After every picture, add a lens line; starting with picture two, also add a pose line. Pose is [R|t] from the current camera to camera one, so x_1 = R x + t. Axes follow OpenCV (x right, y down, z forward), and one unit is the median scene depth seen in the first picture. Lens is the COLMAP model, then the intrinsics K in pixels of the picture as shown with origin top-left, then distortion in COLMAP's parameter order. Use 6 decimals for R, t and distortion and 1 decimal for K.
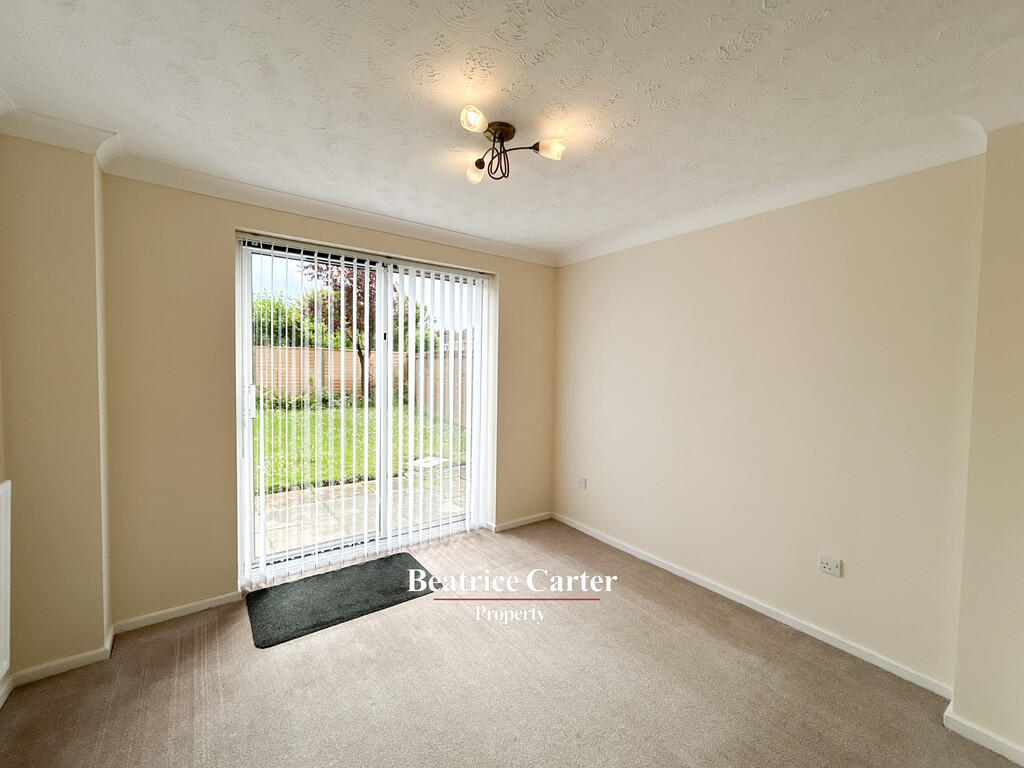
lens RADIAL K [[413.6, 0, 512.6], [0, 413.6, 382.4], [0, 0, 1]] dist [0.000736, 0.000110]
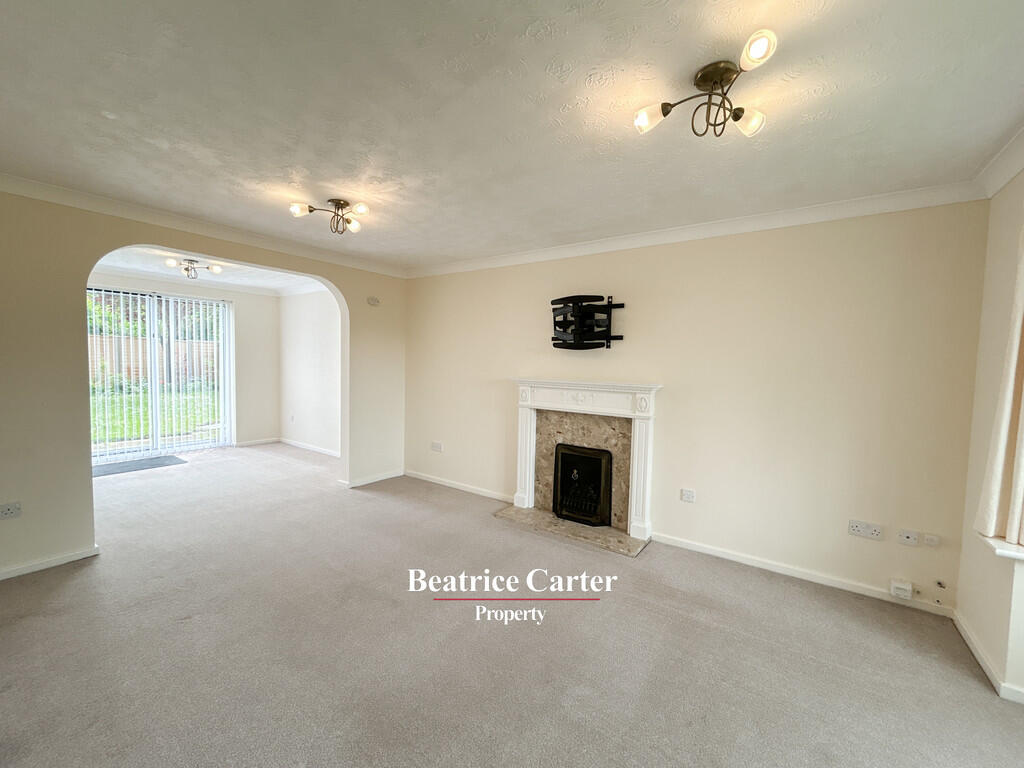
lens RADIAL K [[413.6, 0, 512.6], [0, 413.6, 382.4], [0, 0, 1]] dist [0.000736, 0.000110]
pose [[0.947369, -0.008911, 0.320019, 0.497587], [0.002533, 0.999790, 0.020342, 0.053127], [-0.320133, -0.018461, 0.947193, -1.013127]]
